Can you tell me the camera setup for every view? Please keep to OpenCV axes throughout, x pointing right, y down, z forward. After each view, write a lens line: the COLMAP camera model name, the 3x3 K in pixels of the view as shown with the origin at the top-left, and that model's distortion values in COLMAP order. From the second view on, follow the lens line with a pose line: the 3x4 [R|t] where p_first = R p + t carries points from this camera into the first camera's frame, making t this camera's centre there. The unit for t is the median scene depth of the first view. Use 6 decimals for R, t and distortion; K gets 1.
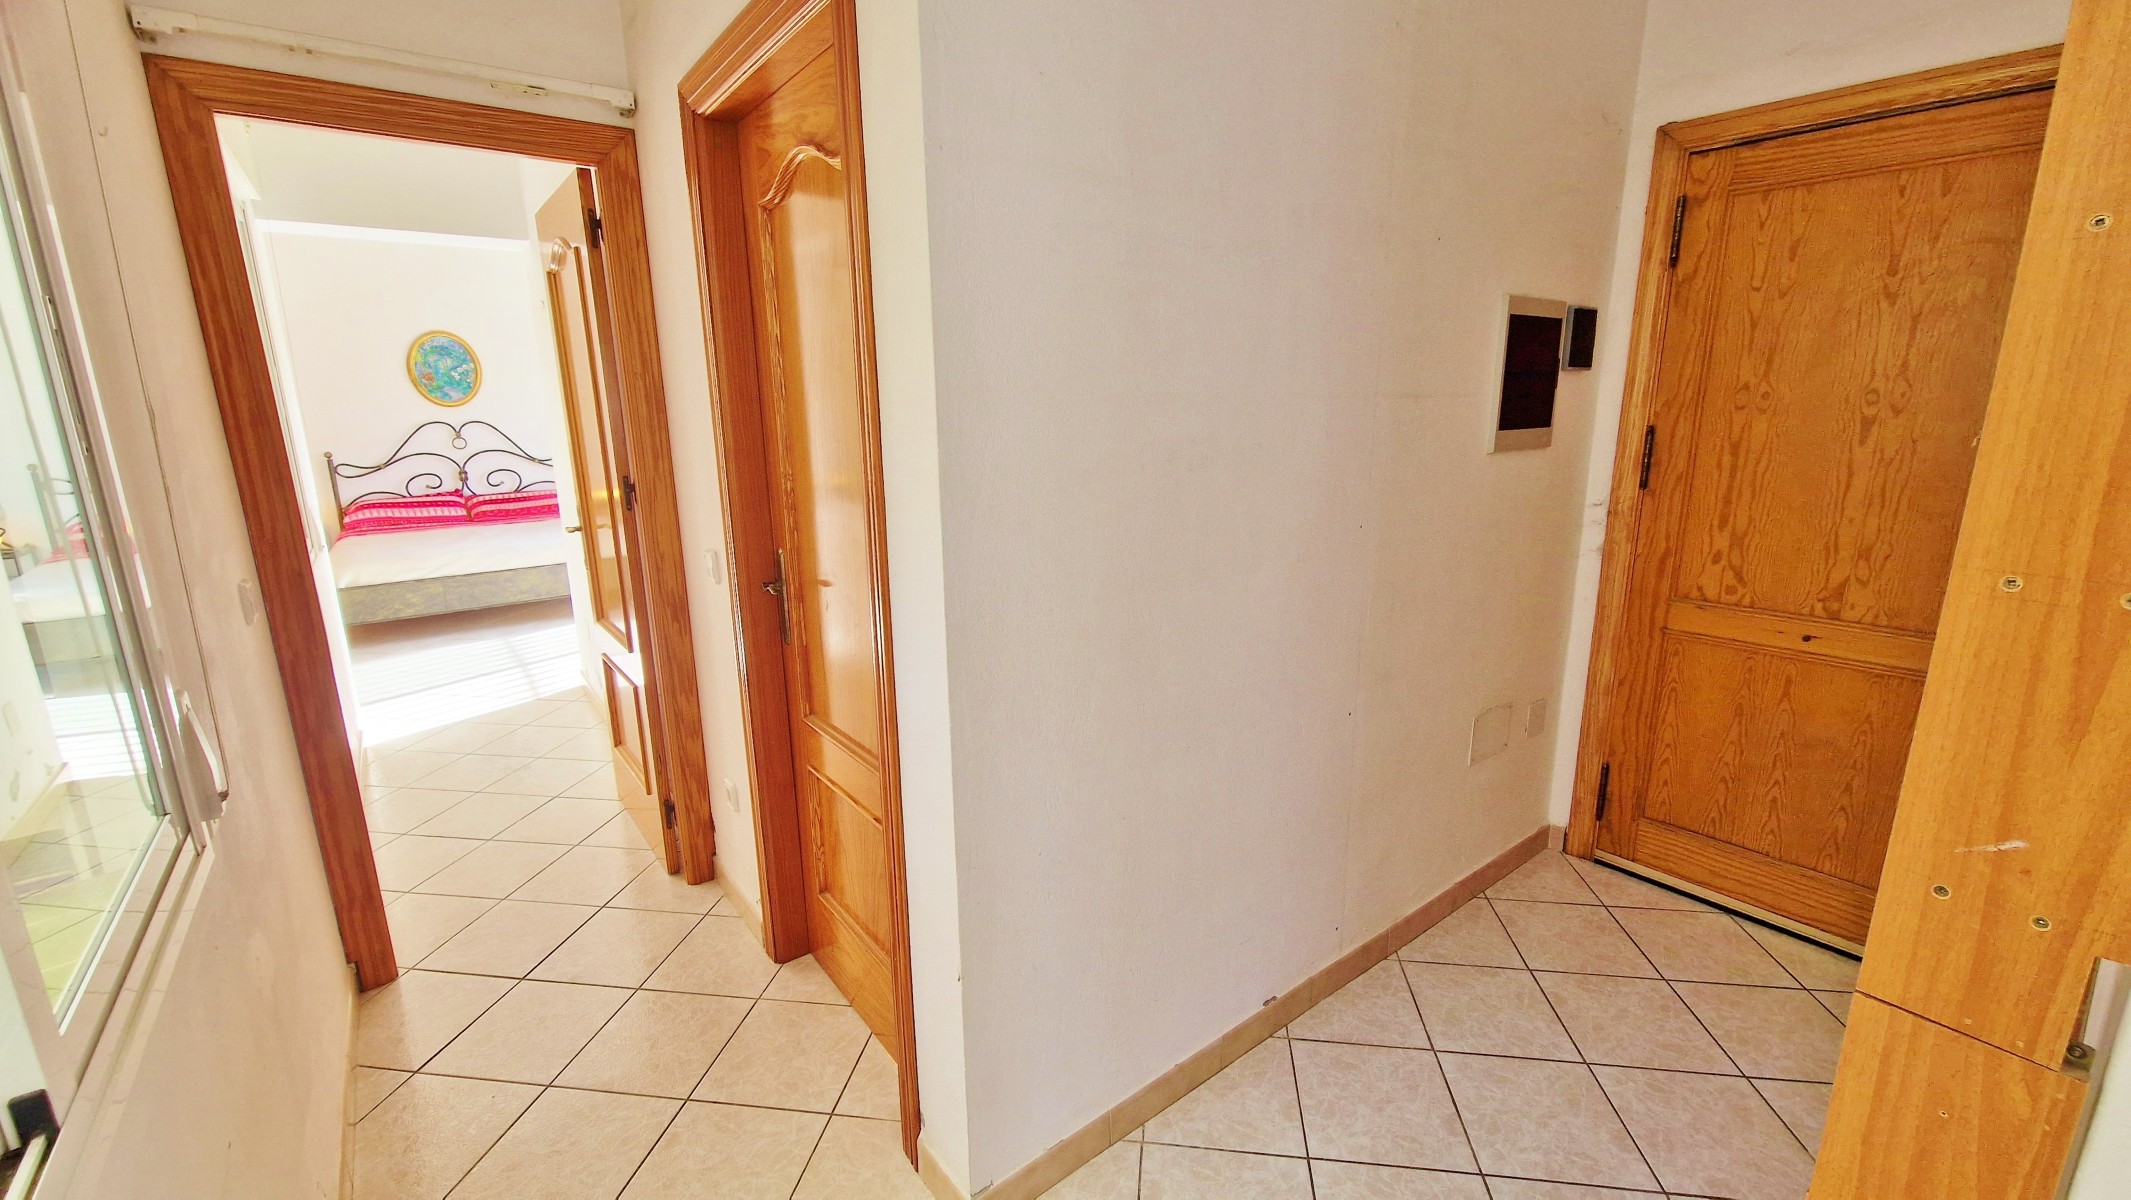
lens RADIAL K [[868.3, 0, 1061.8], [0, 868.3, 592.4], [0, 0, 1]] dist [0.000784, 0.000006]
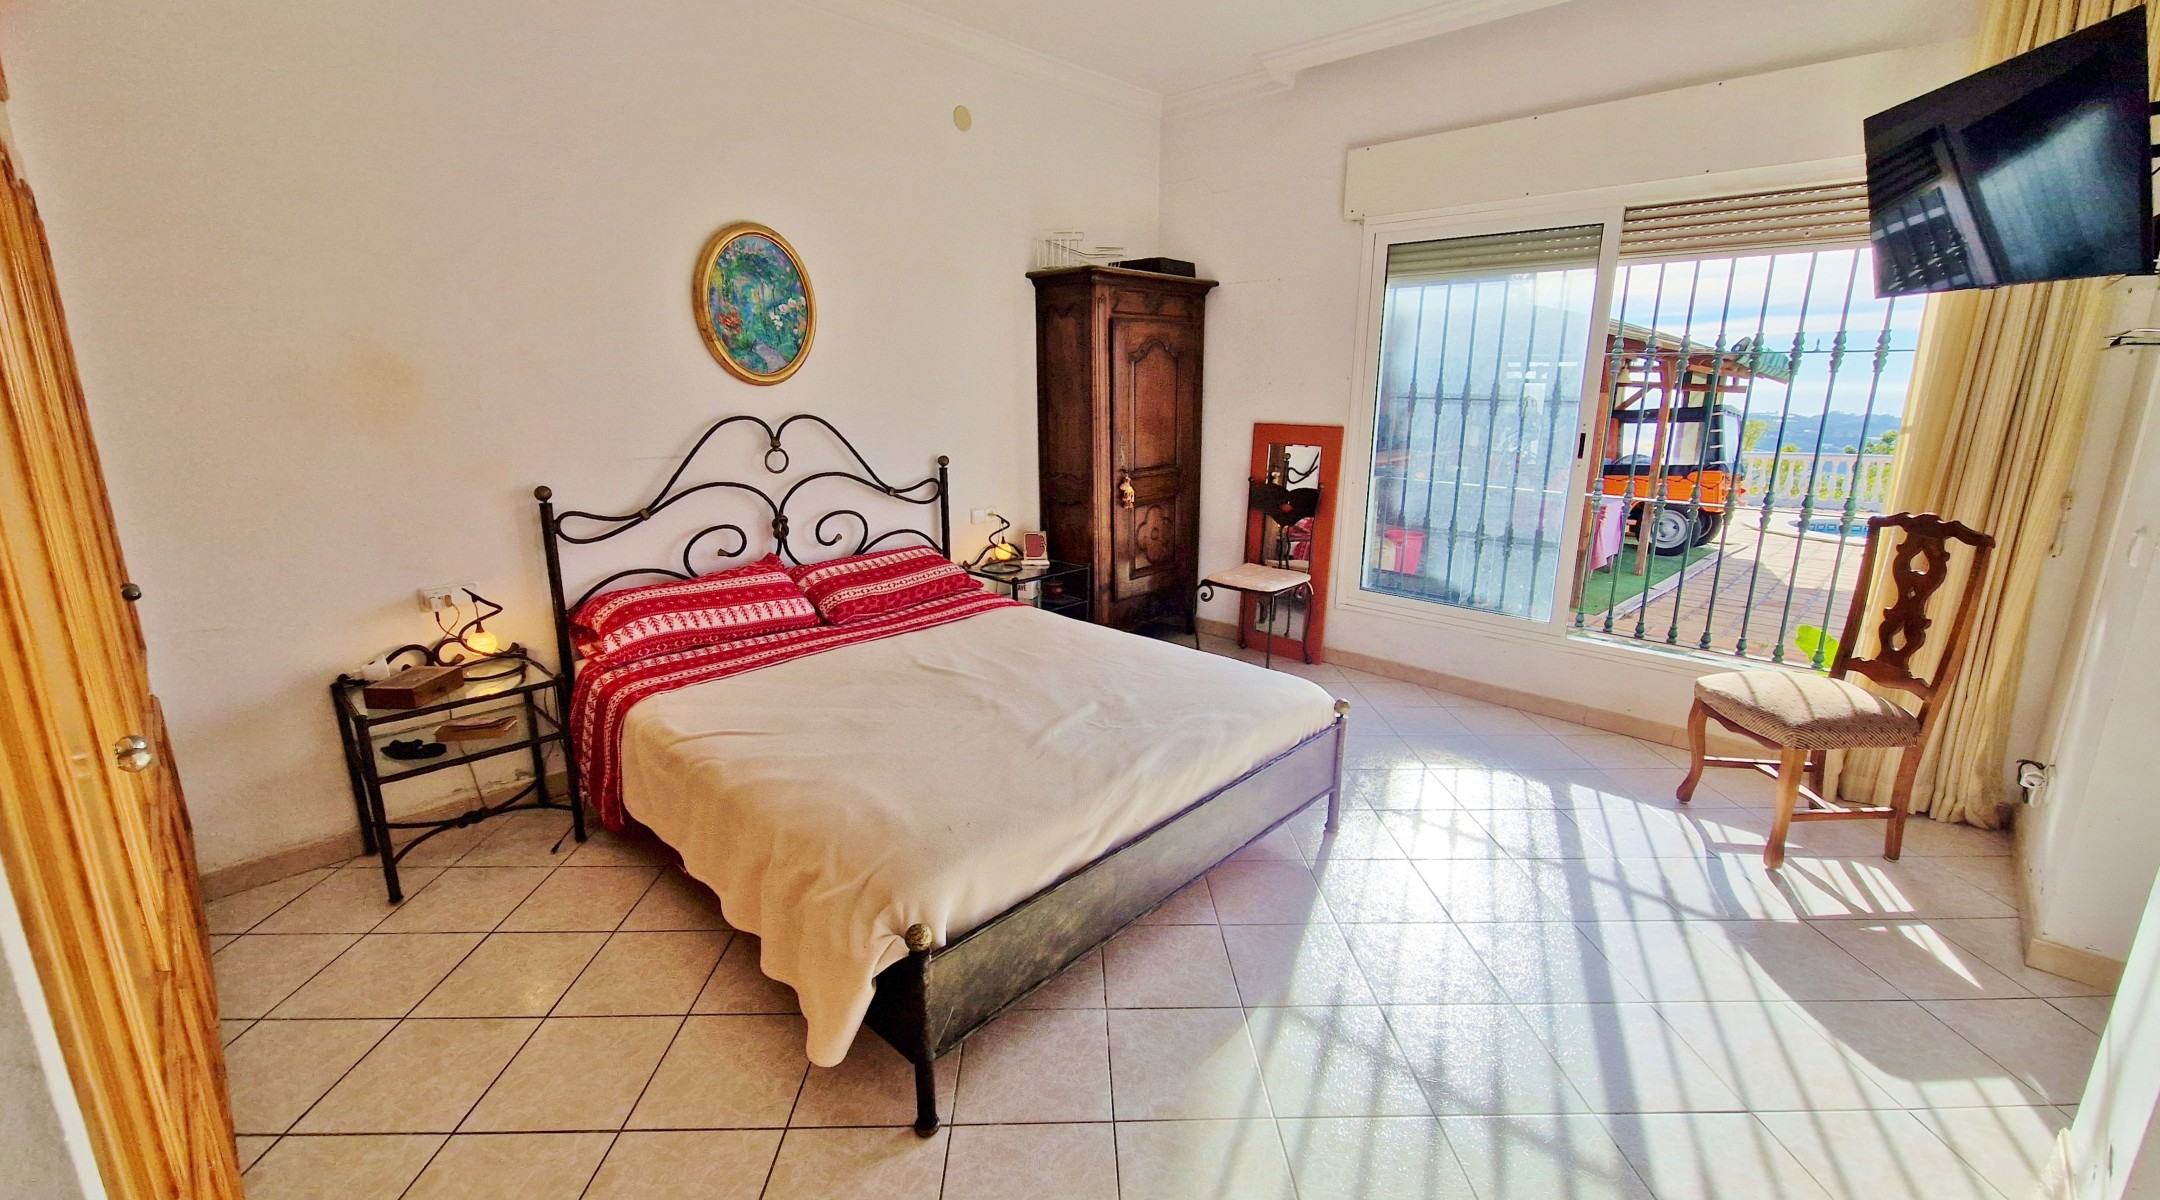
lens RADIAL K [[884.7, 0, 1083.2], [0, 884.7, 586.9], [0, 0, 1]] dist [-0.001085, 0.000084]
pose [[0.987865, -0.020108, 0.154010, -0.612758], [0.018825, 0.999775, 0.009785, -0.104615], [-0.154172, -0.006767, 0.988021, 0.493053]]
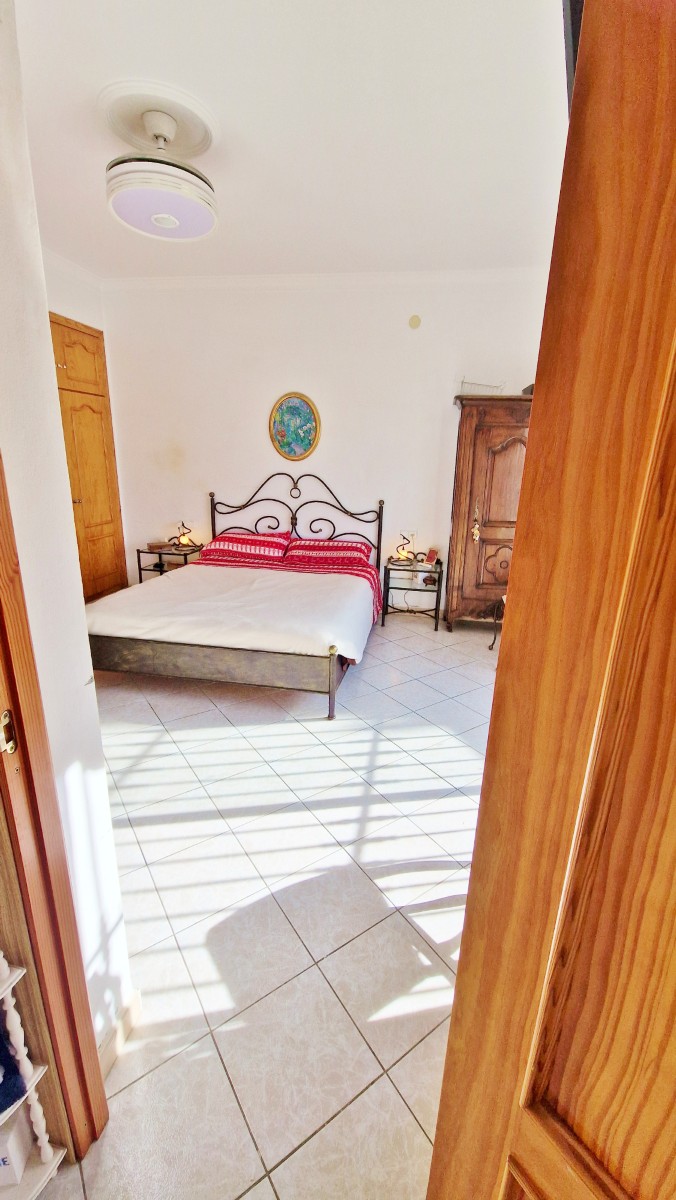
lens RADIAL K [[485.8, 0, 346.2], [0, 485.8, 601.9], [0, 0, 1]] dist [-0.001457, -0.000263]
pose [[0.685538, 0.239190, -0.687623, -0.169563], [-0.201608, 0.969923, 0.136391, -0.135132], [0.699565, 0.045130, 0.713142, 0.602908]]
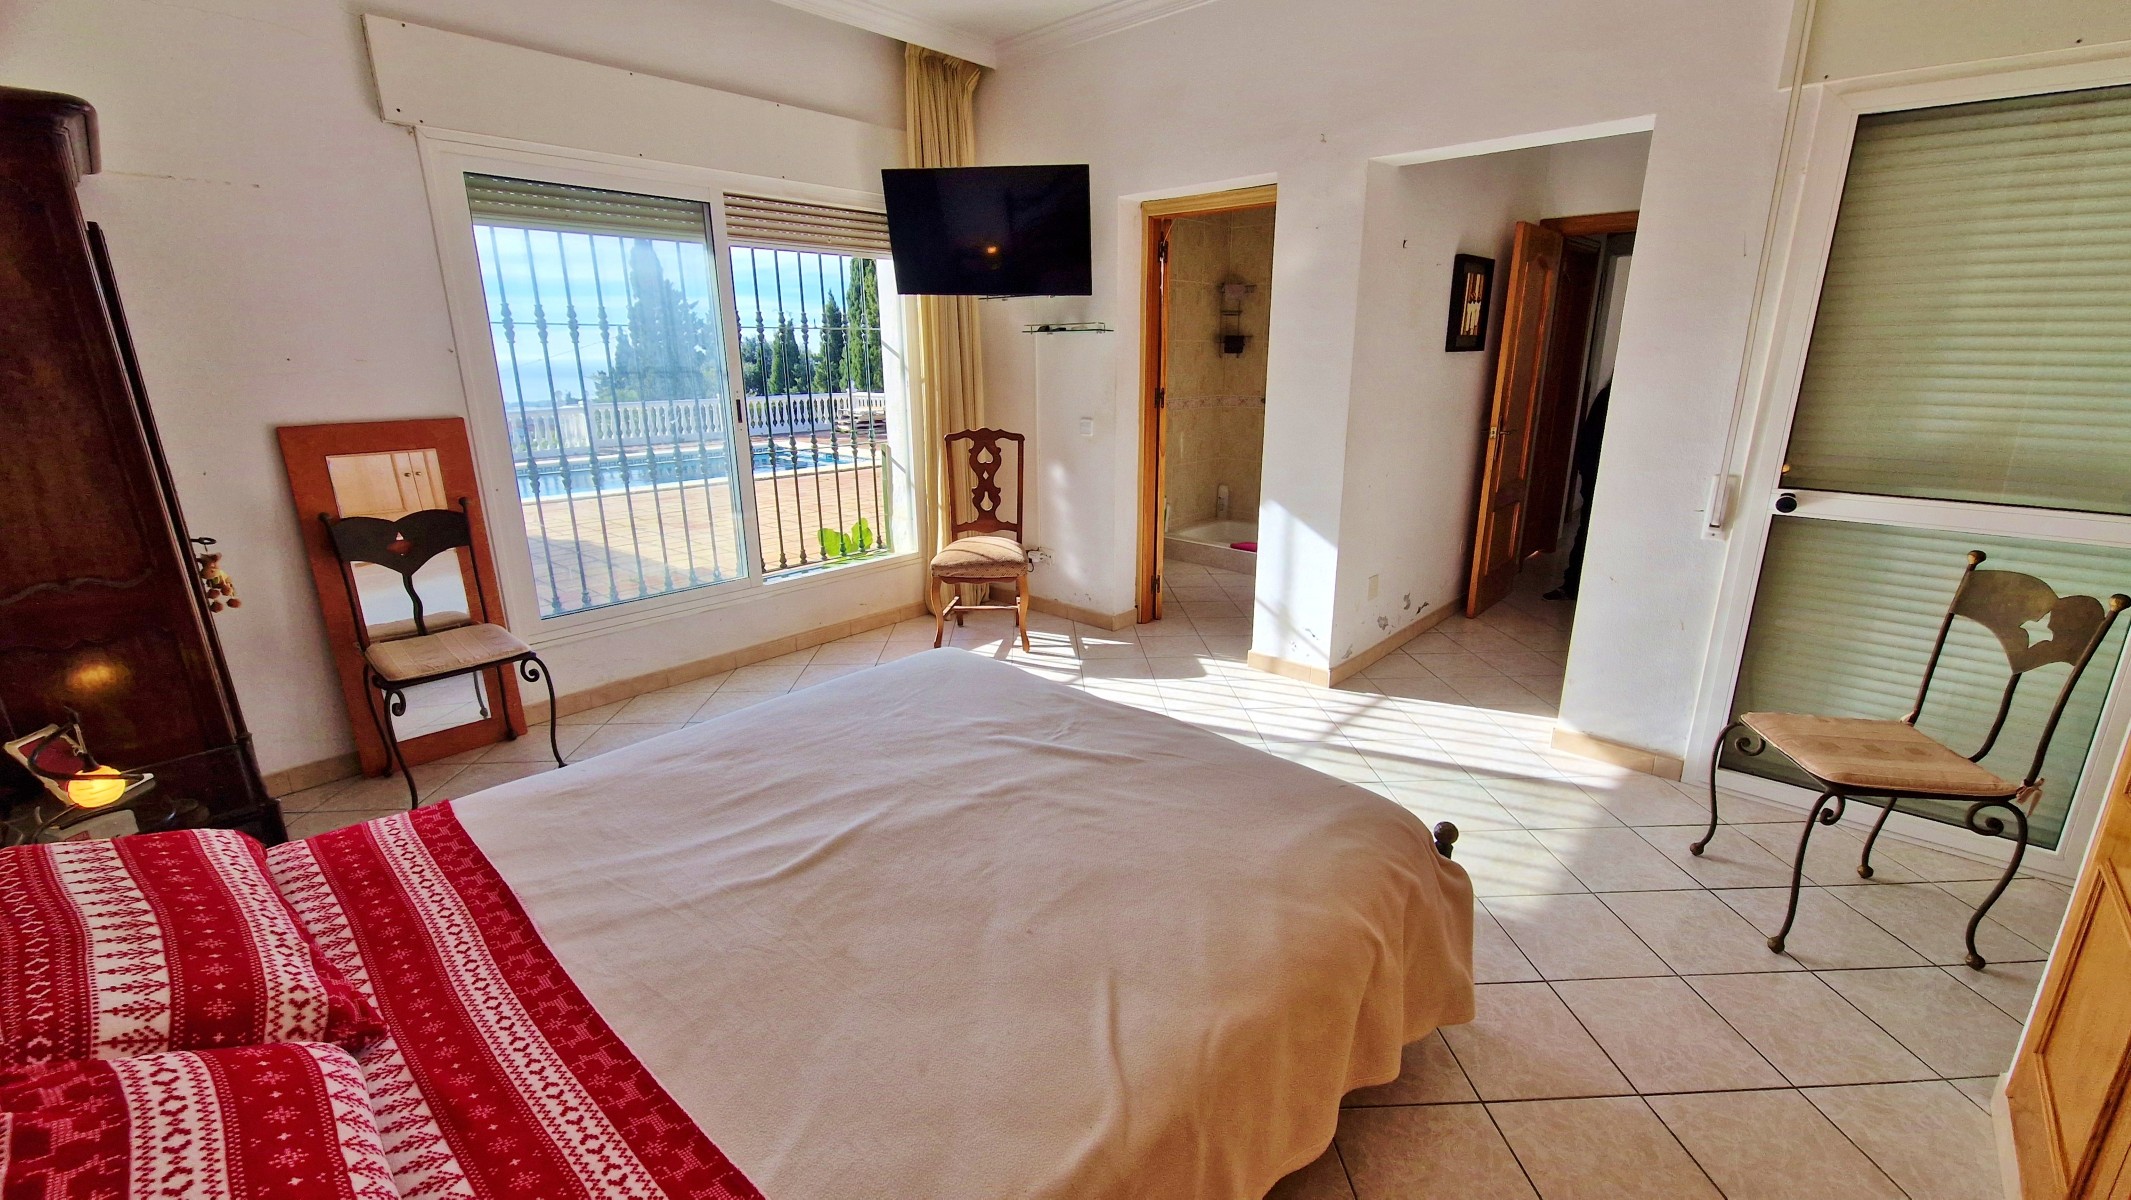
lens RADIAL K [[879.9, 0, 1070.4], [0, 879.9, 582.4], [0, 0, 1]] dist [0.000110, 0.000088]
pose [[-0.191734, -0.241846, 0.951183, -0.845671], [0.222864, 0.933117, 0.282176, -0.187076], [-0.955808, 0.266087, -0.125012, 0.862468]]
